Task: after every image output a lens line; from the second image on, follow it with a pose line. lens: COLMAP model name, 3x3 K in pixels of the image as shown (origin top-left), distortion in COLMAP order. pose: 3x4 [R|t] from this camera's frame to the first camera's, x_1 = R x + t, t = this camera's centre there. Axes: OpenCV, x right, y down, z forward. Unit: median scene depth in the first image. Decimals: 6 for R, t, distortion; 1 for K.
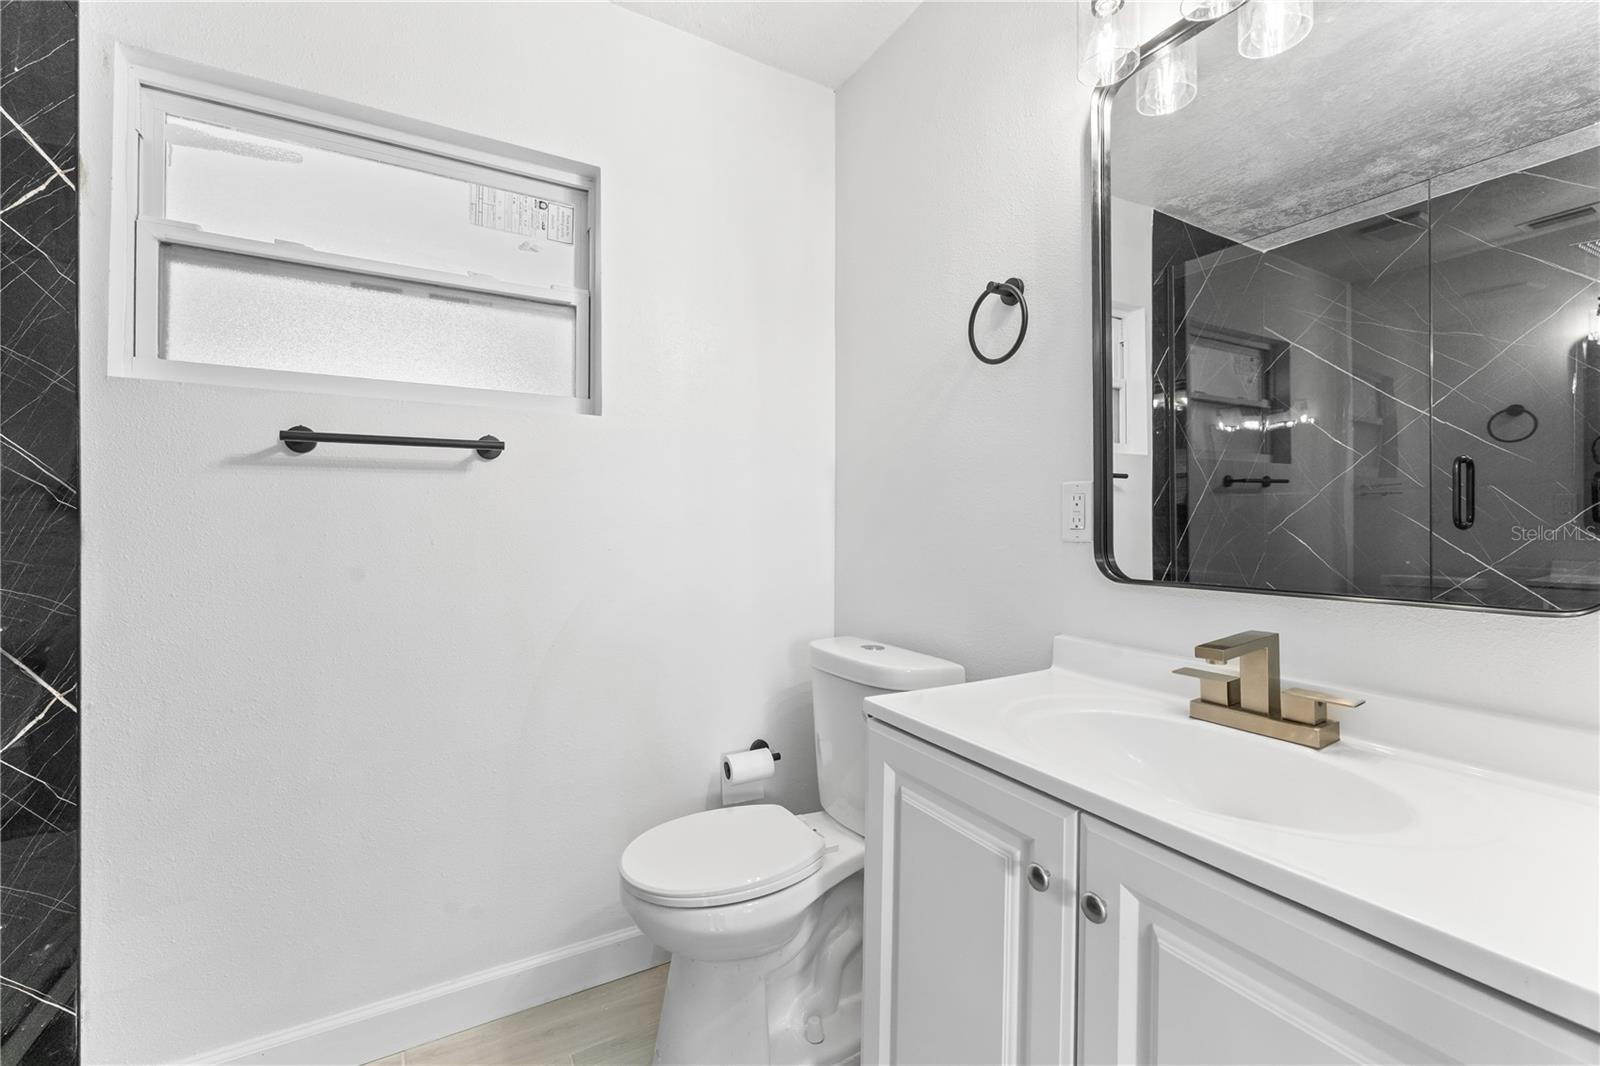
lens RADIAL K [[643.6, 0, 808.4], [0, 643.6, 525.3], [0, 0, 1]] dist [-0.001107, -0.001133]
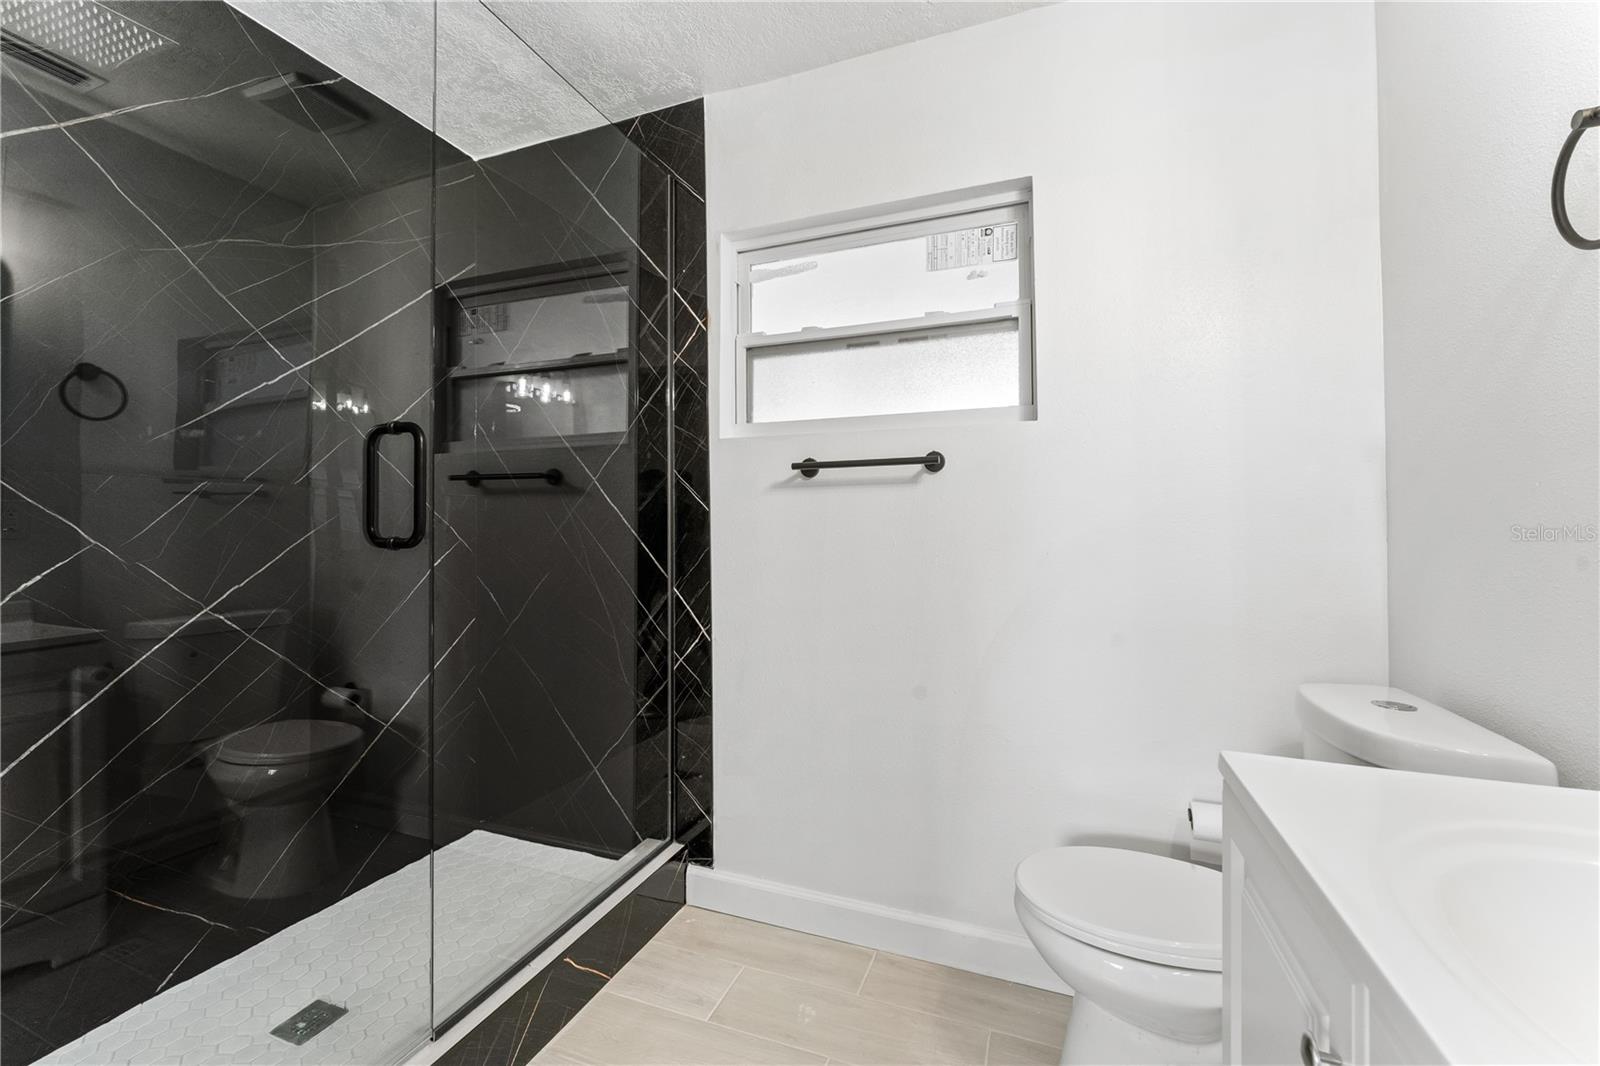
lens RADIAL K [[643.6, 0, 806.3], [0, 643.6, 530.8], [0, 0, 1]] dist [-0.001107, -0.001133]
pose [[0.643276, -0.002524, -0.765630, 0.239250], [0.000019, 0.999995, -0.003280, 0.006566], [0.765635, 0.002096, 0.643272, 0.085587]]
